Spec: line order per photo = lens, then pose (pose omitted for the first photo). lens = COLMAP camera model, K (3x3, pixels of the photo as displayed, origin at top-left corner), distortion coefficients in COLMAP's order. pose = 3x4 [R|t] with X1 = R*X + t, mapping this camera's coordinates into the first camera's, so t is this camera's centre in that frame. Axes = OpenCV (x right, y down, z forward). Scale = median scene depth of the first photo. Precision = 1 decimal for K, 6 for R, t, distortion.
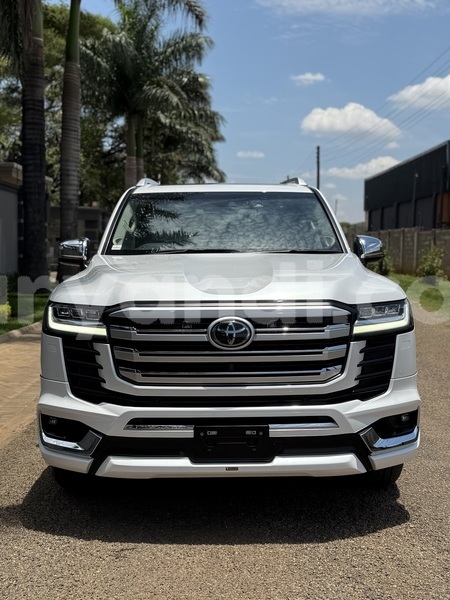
lens RADIAL K [[793.1, 0, 237.5], [0, 793.1, 295.4], [0, 0, 1]] dist [0.087814, 0.000000]
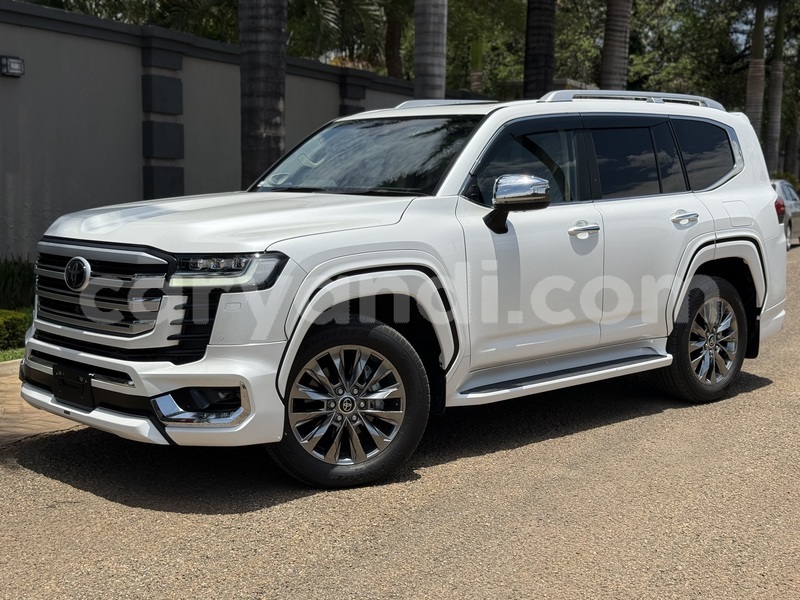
lens RADIAL K [[1204.1, 0, 389.0], [0, 1204.1, 302.1], [0, 0, 1]] dist [0.150076, 0.000000]
pose [[0.650244, 0.091265, -0.754224, 1.275083], [-0.051150, 0.995765, 0.076394, -0.047522], [0.758002, -0.011096, 0.652158, 0.310363]]
